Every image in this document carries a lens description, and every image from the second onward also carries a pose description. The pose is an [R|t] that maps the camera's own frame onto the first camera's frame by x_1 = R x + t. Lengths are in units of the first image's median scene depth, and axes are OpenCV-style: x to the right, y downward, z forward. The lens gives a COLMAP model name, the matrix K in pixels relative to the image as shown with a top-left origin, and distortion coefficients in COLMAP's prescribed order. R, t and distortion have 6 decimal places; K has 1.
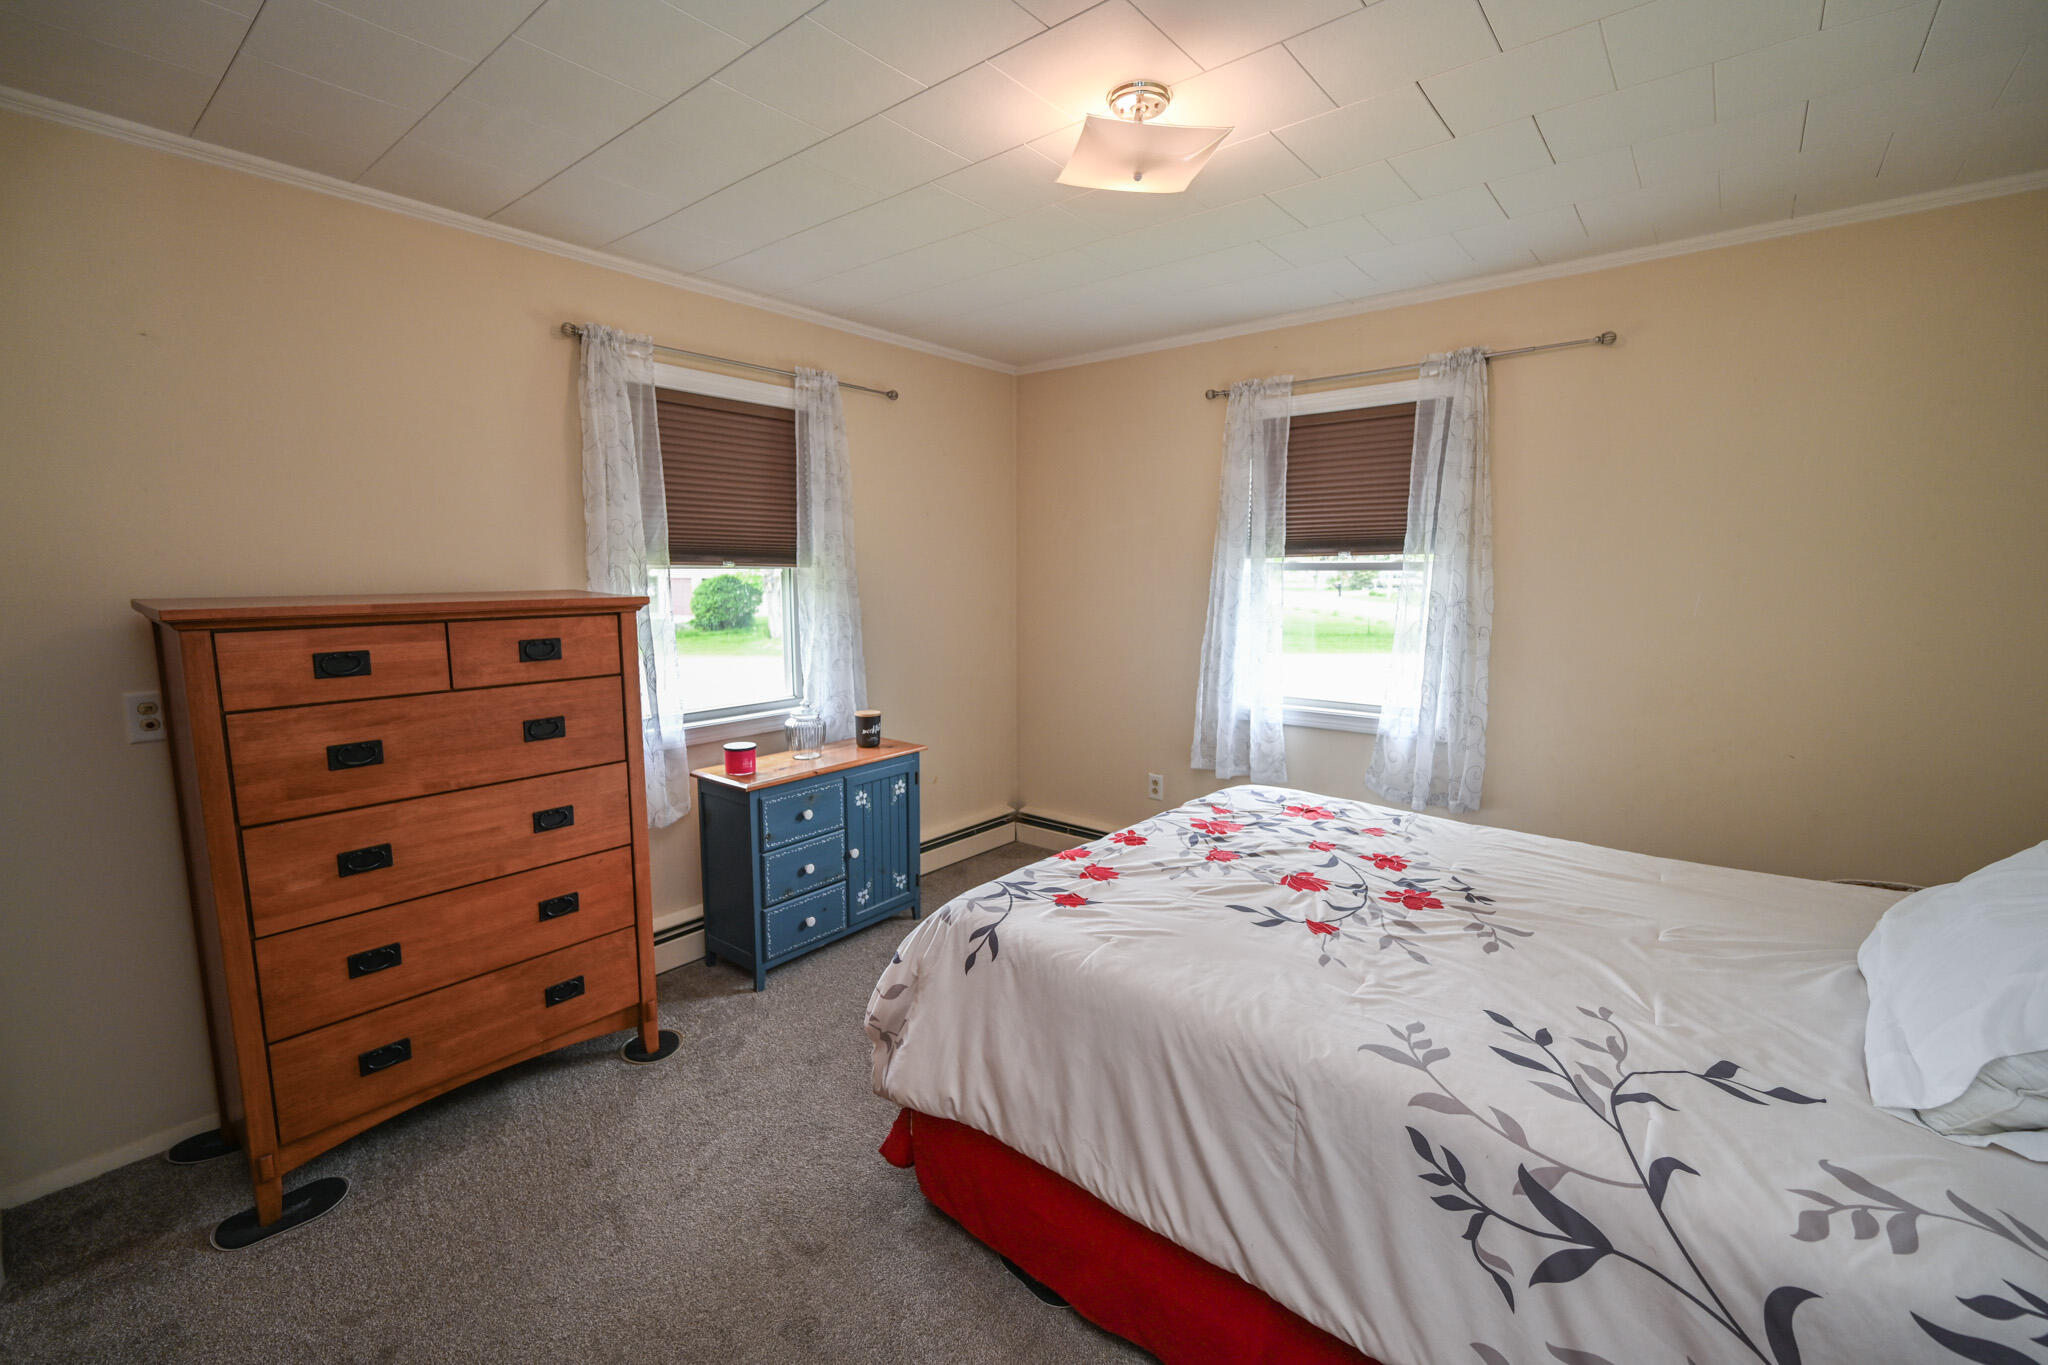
lens RADIAL K [[861.3, 0, 1017.1], [0, 861.3, 689.6], [0, 0, 1]] dist [-0.000135, 0.000100]
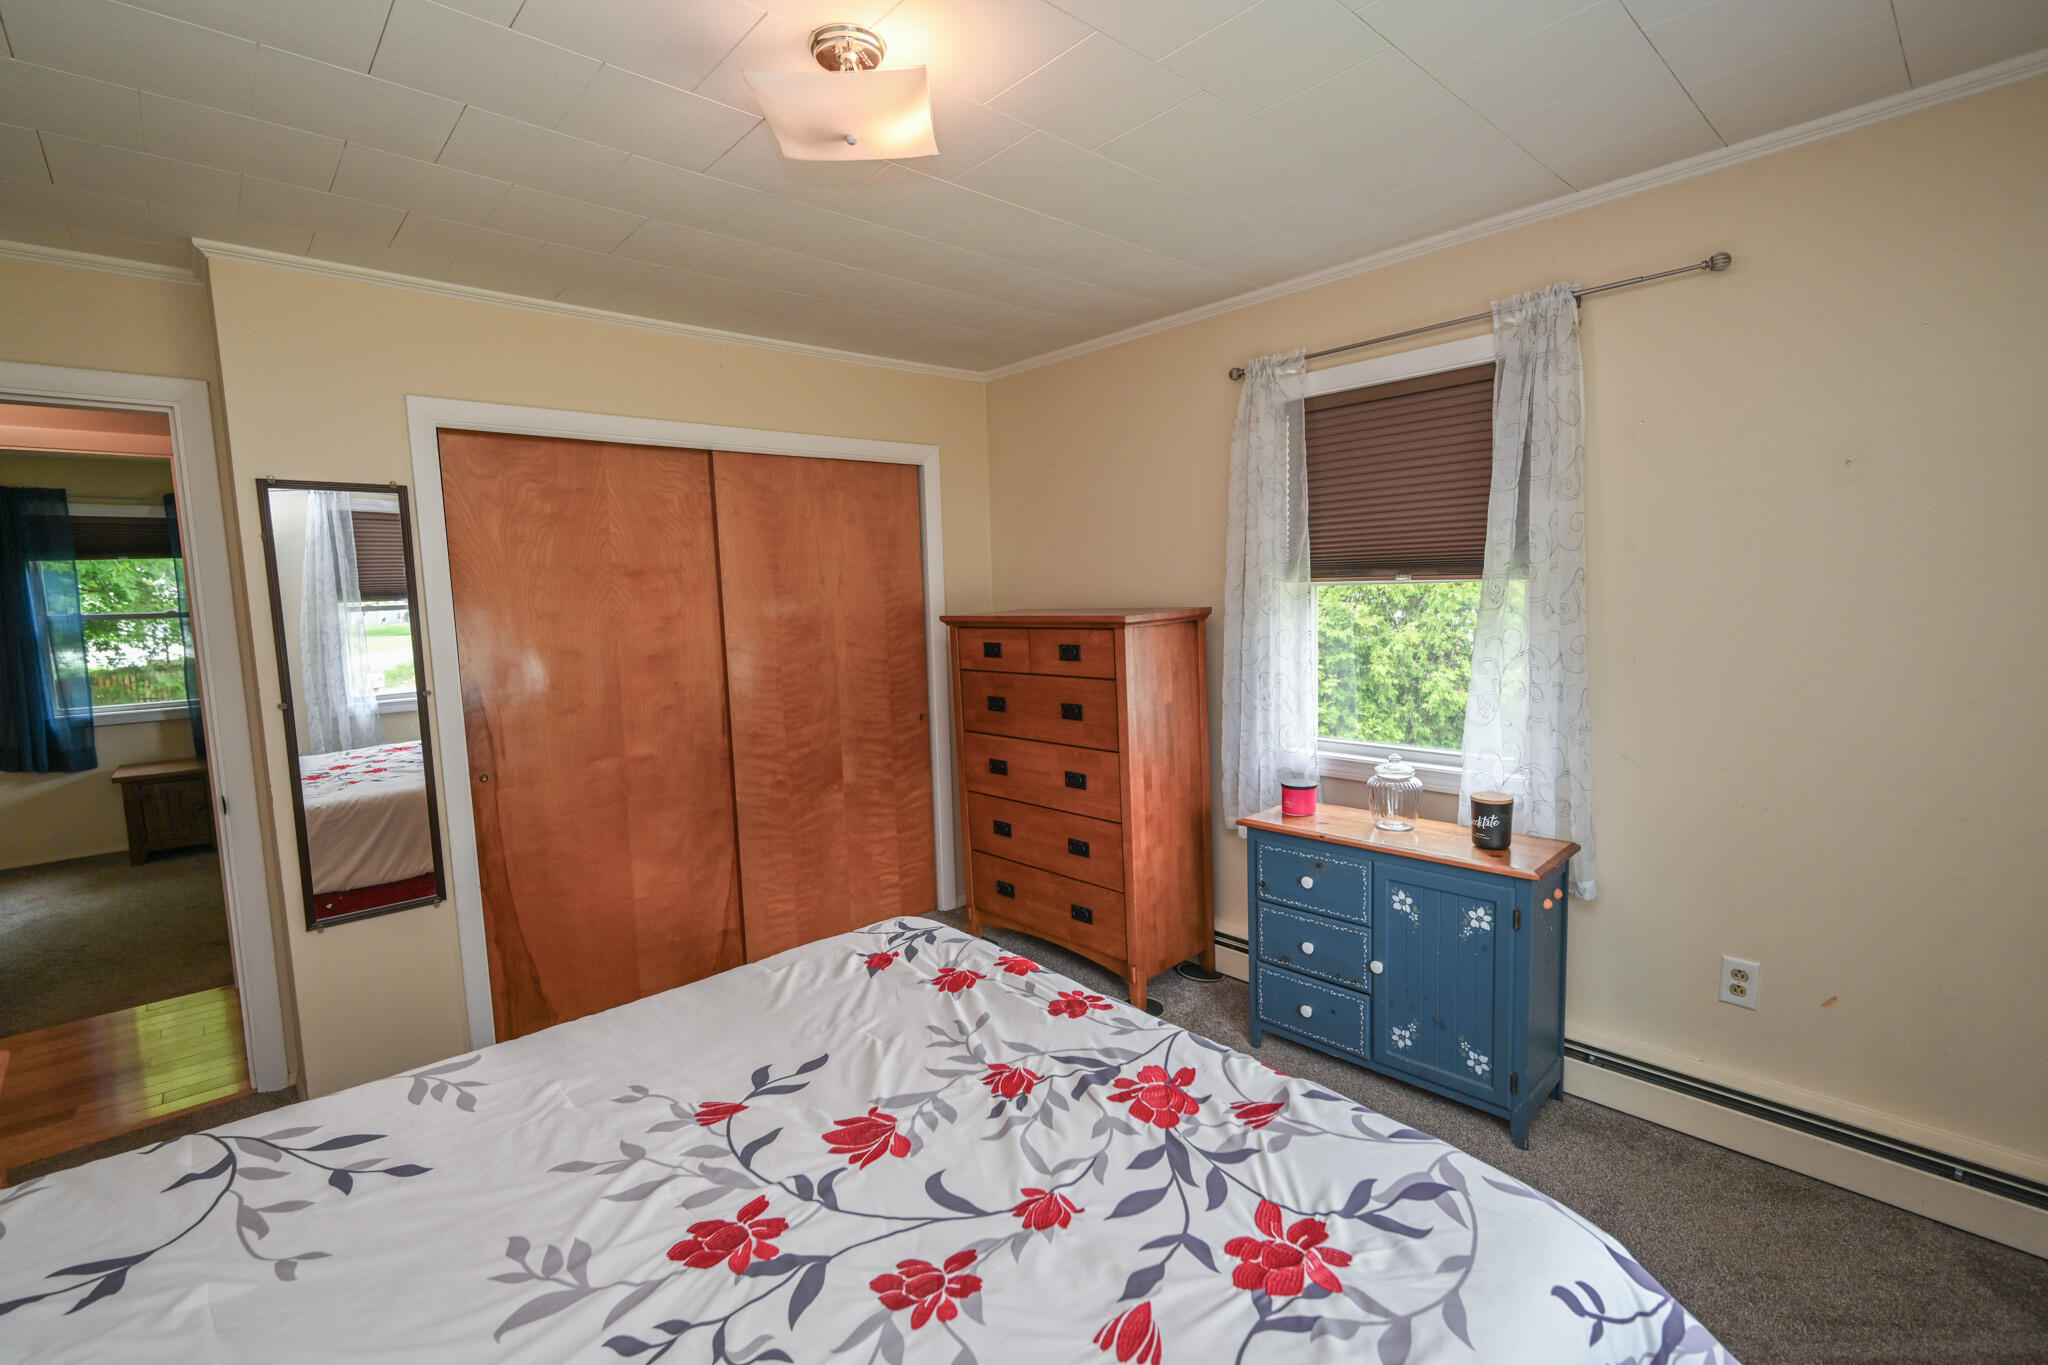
lens RADIAL K [[910.8, 0, 1012.4], [0, 910.8, 689.4], [0, 0, 1]] dist [0.002038, 0.000732]
pose [[-0.141450, 0.111763, -0.983616, 0.842741], [-0.106760, 0.986089, 0.127397, -0.156927], [0.984172, 0.123031, -0.127550, 1.068122]]
